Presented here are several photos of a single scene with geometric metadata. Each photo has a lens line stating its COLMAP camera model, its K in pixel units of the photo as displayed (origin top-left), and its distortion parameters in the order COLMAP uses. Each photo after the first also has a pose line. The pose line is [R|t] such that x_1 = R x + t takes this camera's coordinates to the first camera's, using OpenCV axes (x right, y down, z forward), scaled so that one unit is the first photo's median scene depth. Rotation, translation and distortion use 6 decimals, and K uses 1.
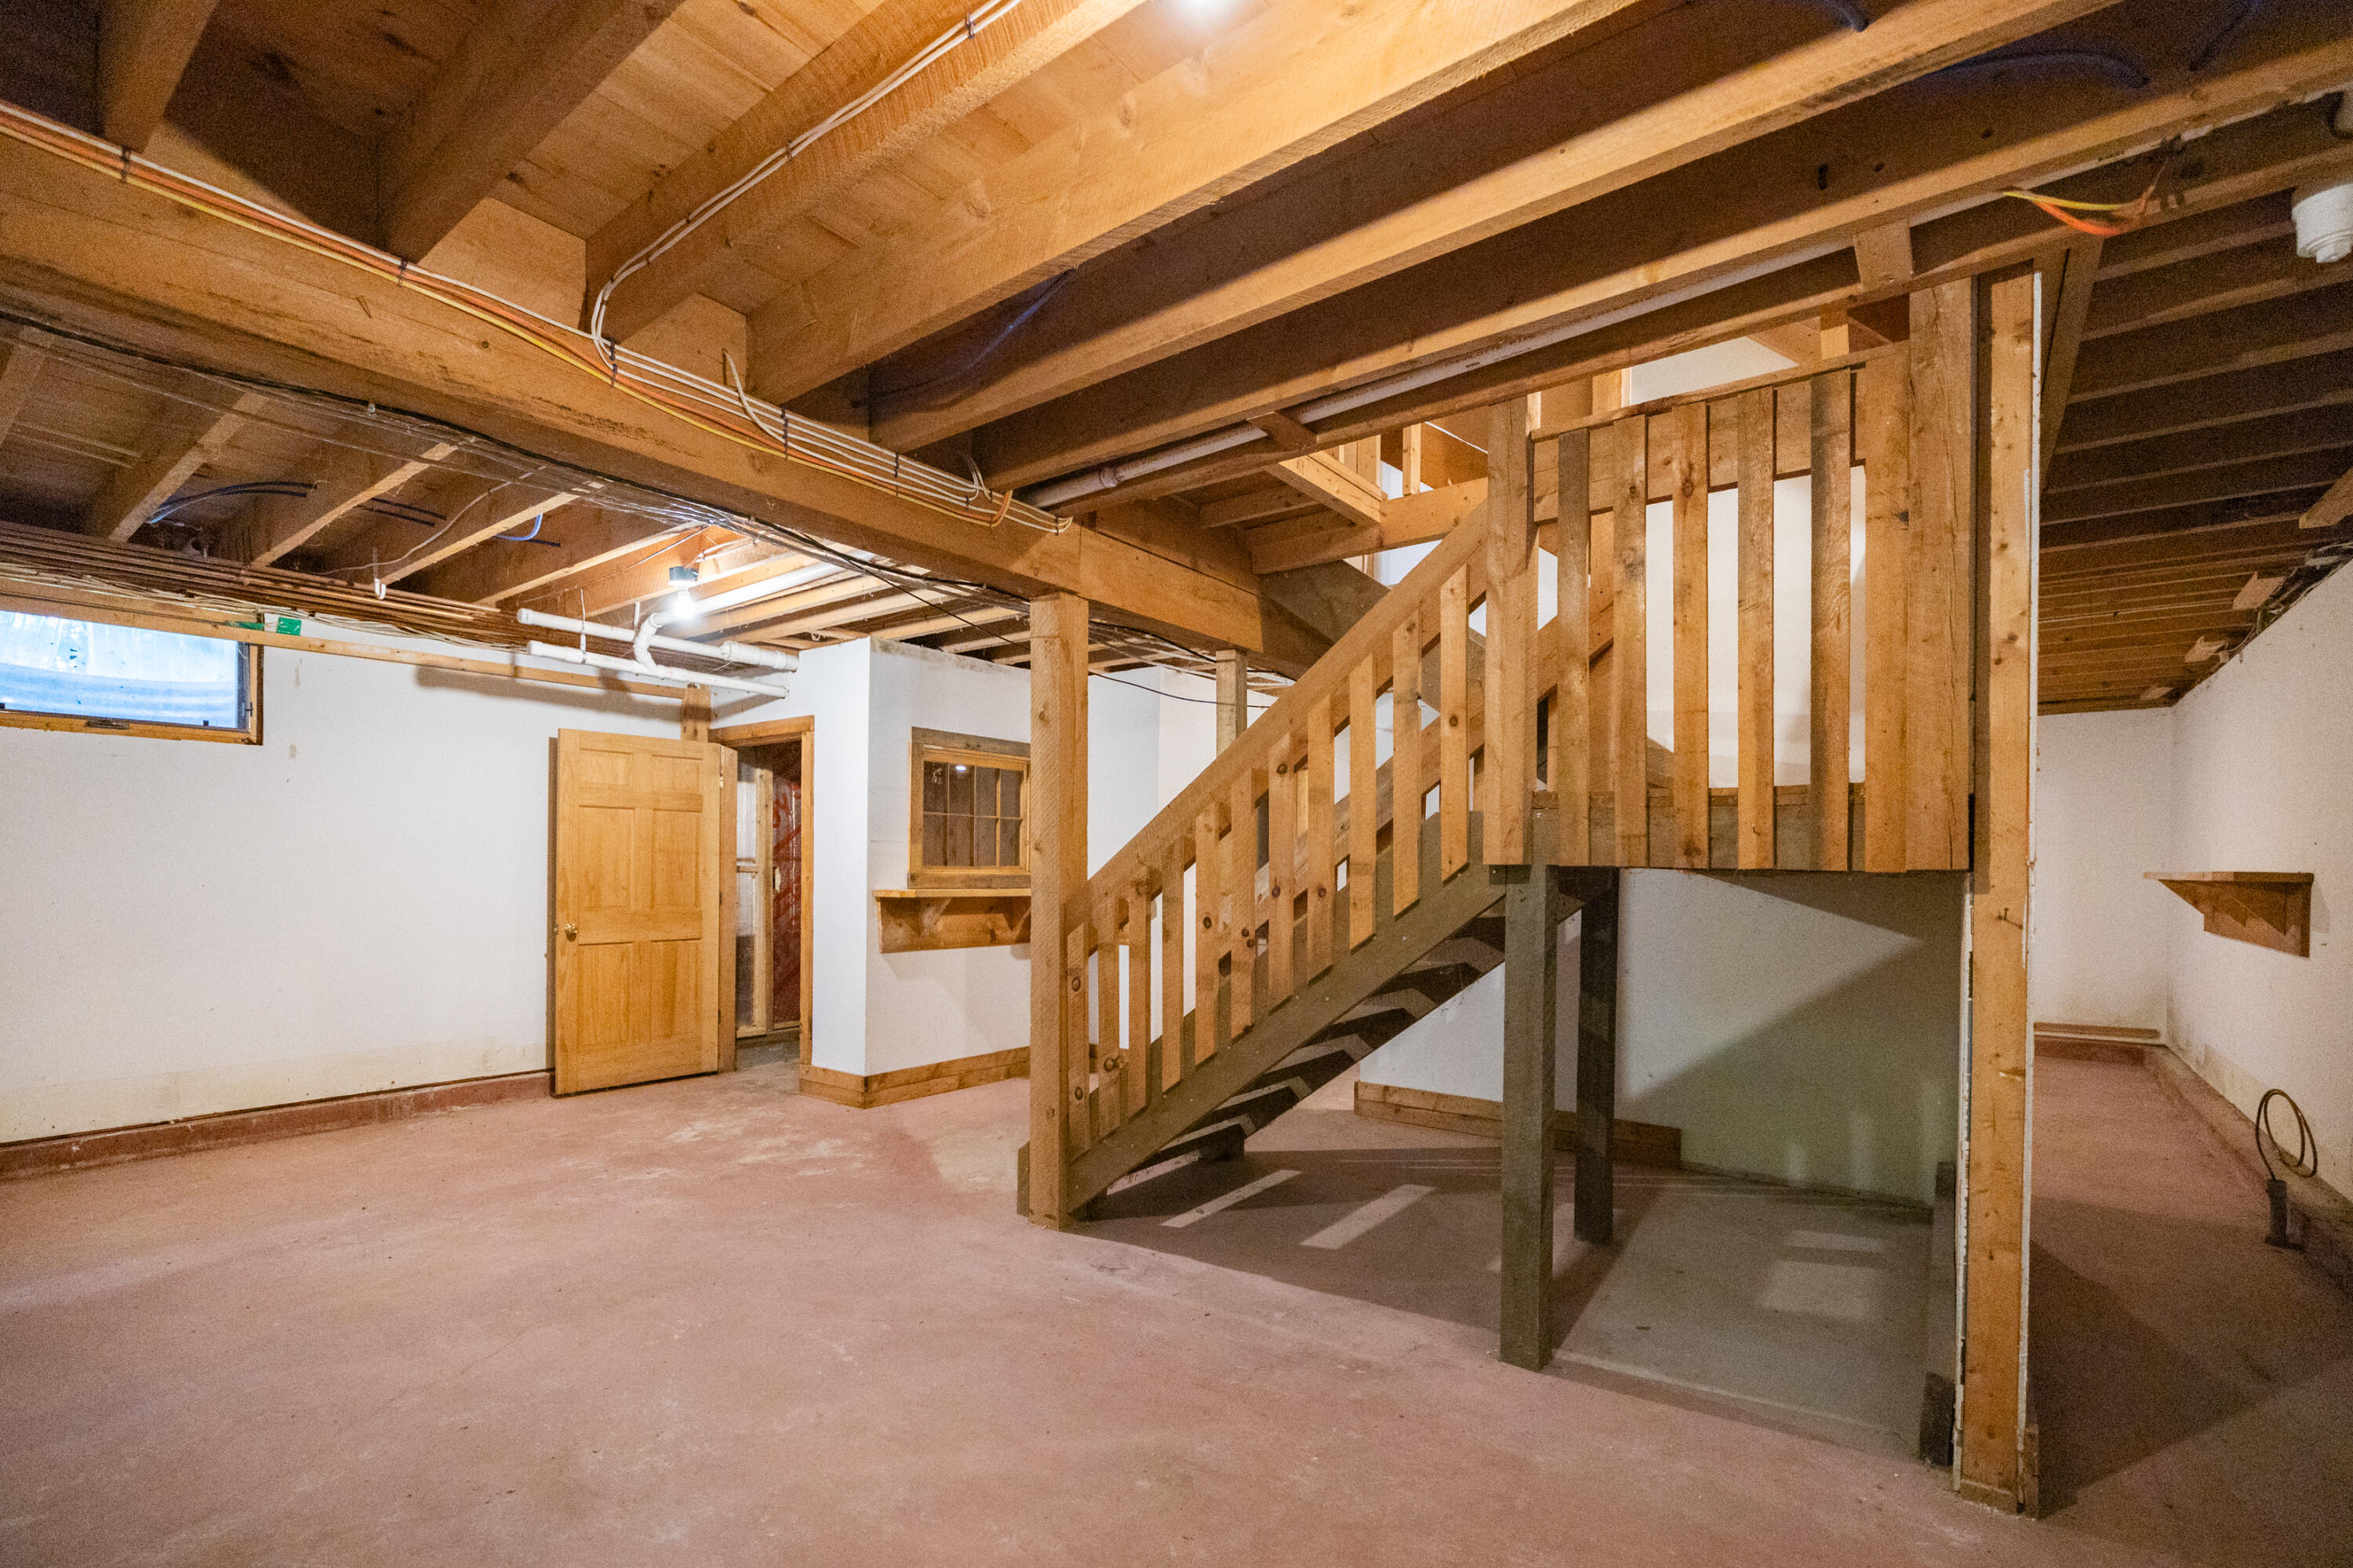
lens RADIAL K [[1025.3, 0, 1154.0], [0, 1025.3, 873.7], [0, 0, 1]] dist [0.000733, 0.000158]
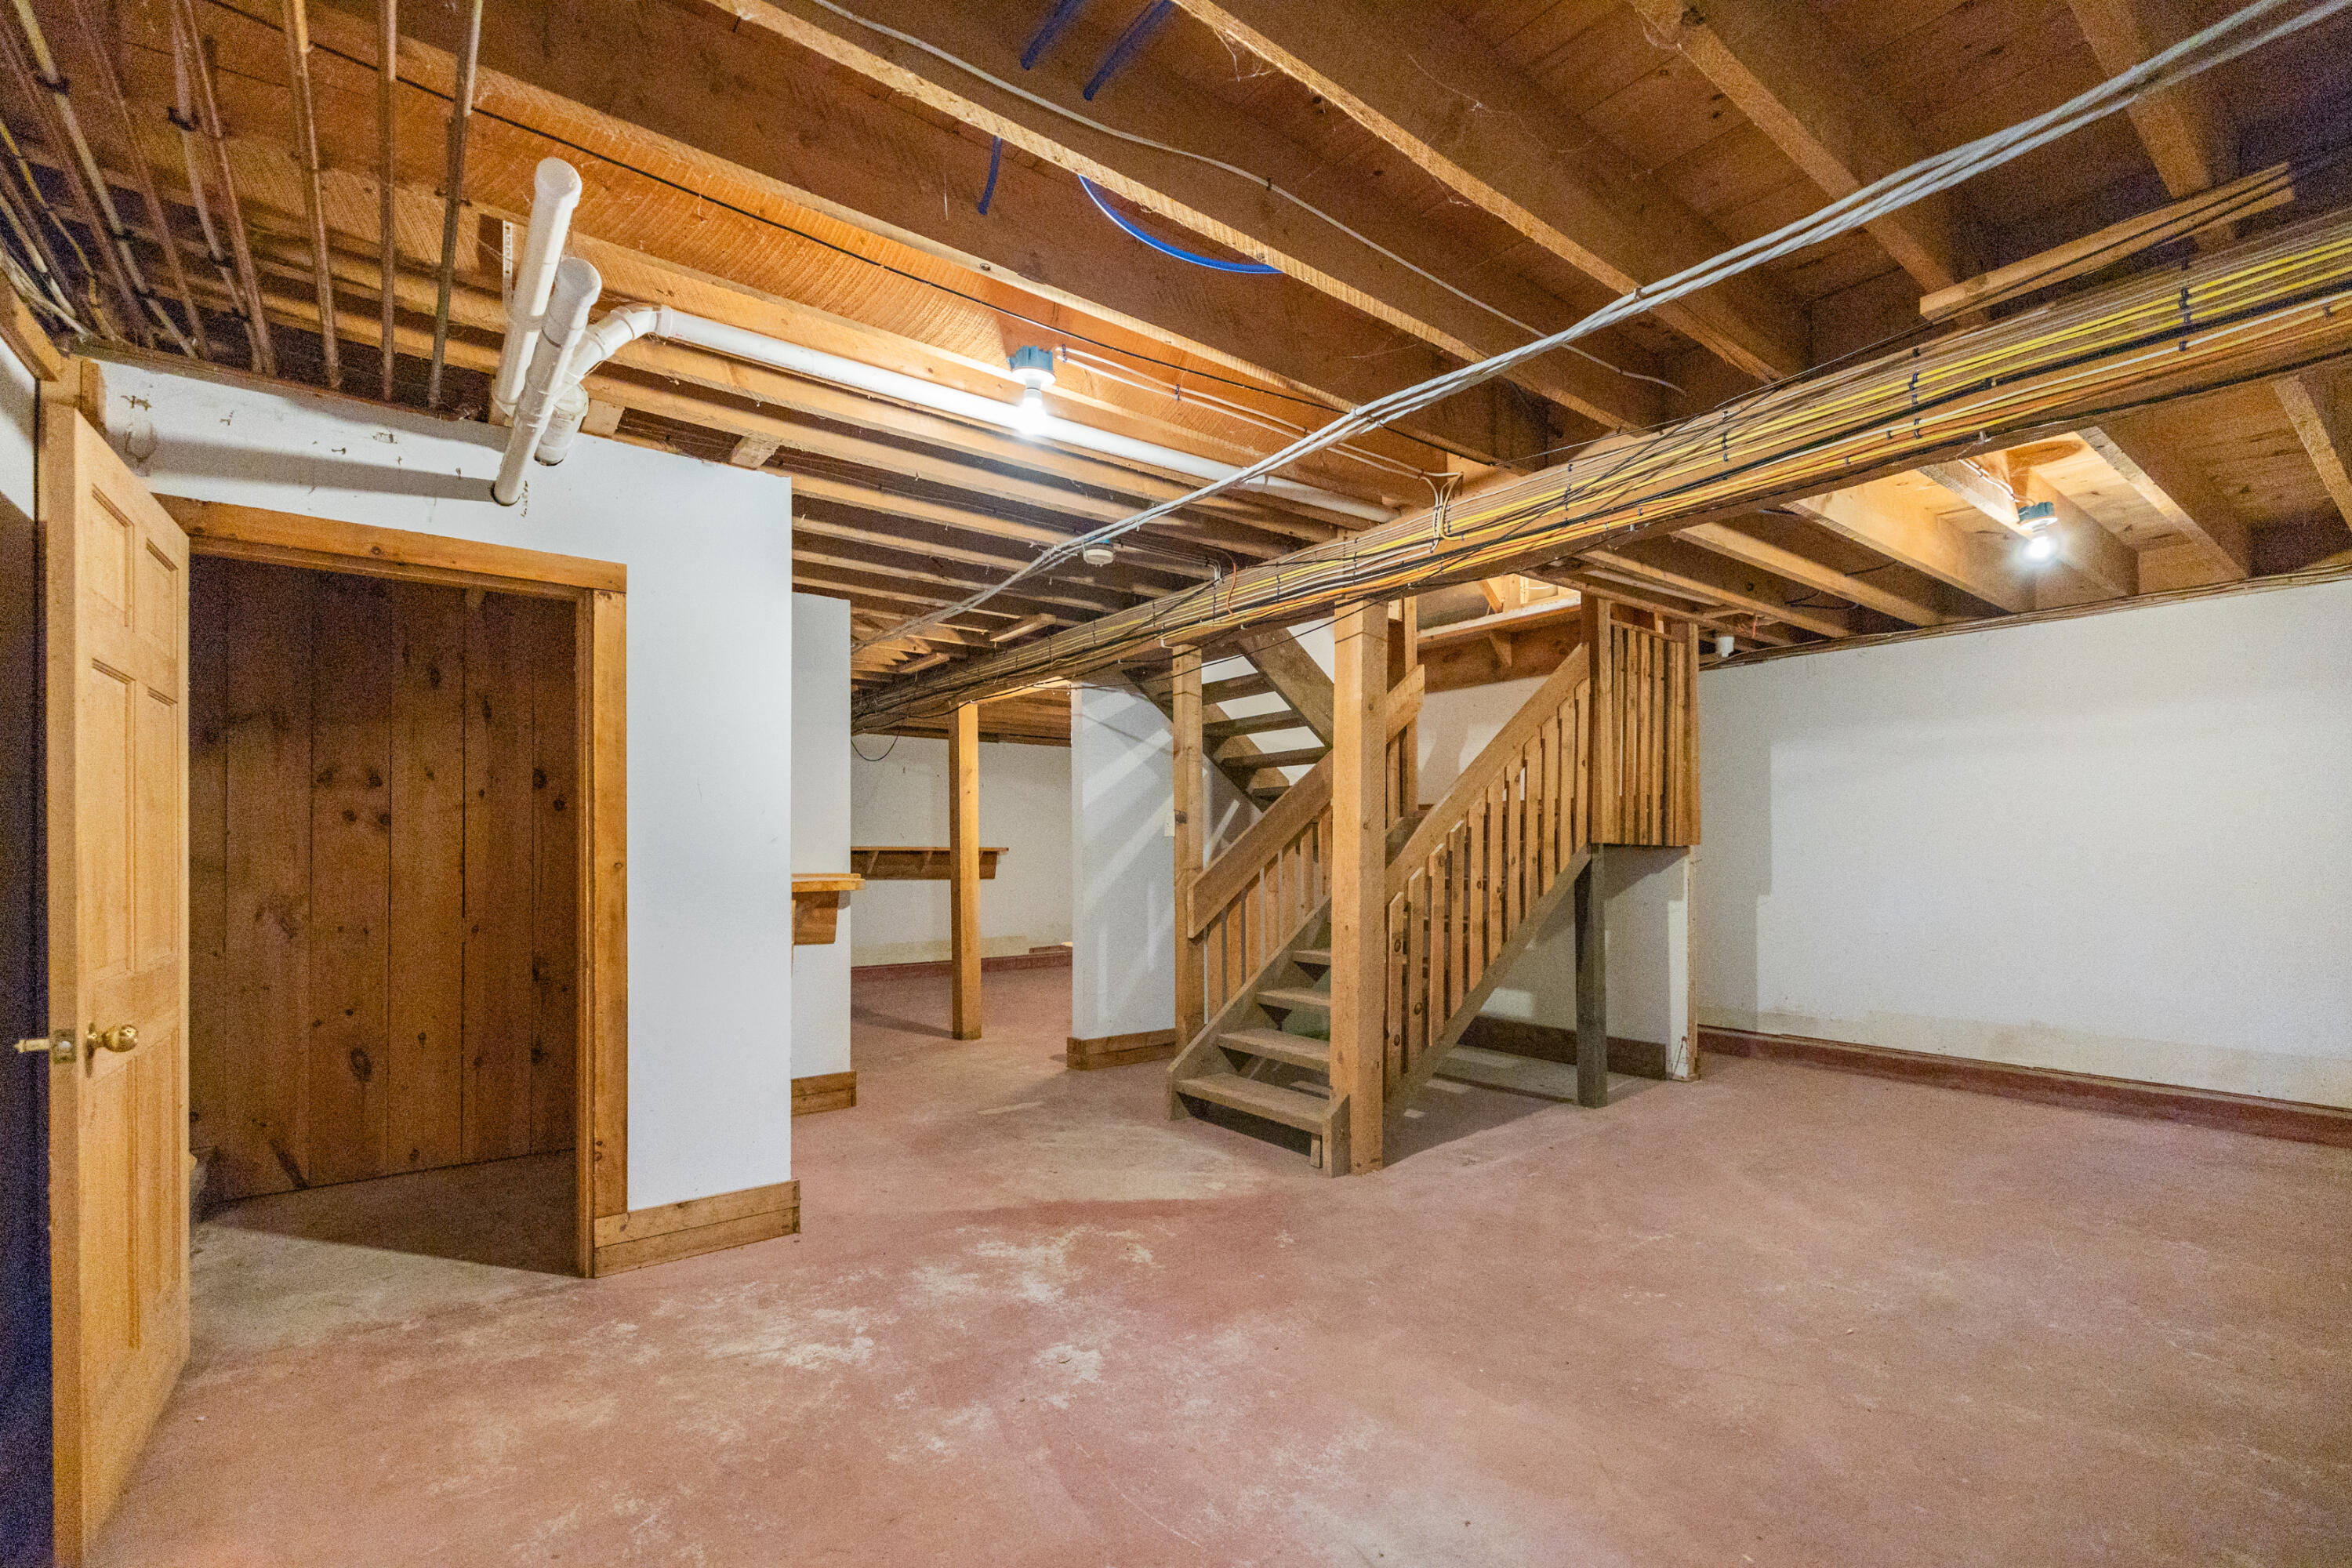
lens RADIAL K [[1024.8, 0, 1136.0], [0, 1024.8, 847.2], [0, 0, 1]] dist [0.000733, 0.000158]
pose [[0.279334, -0.002835, 0.960190, -1.004949], [0.006717, 0.999977, 0.000998, -0.007773], [-0.960171, 0.006171, 0.279346, 0.754881]]
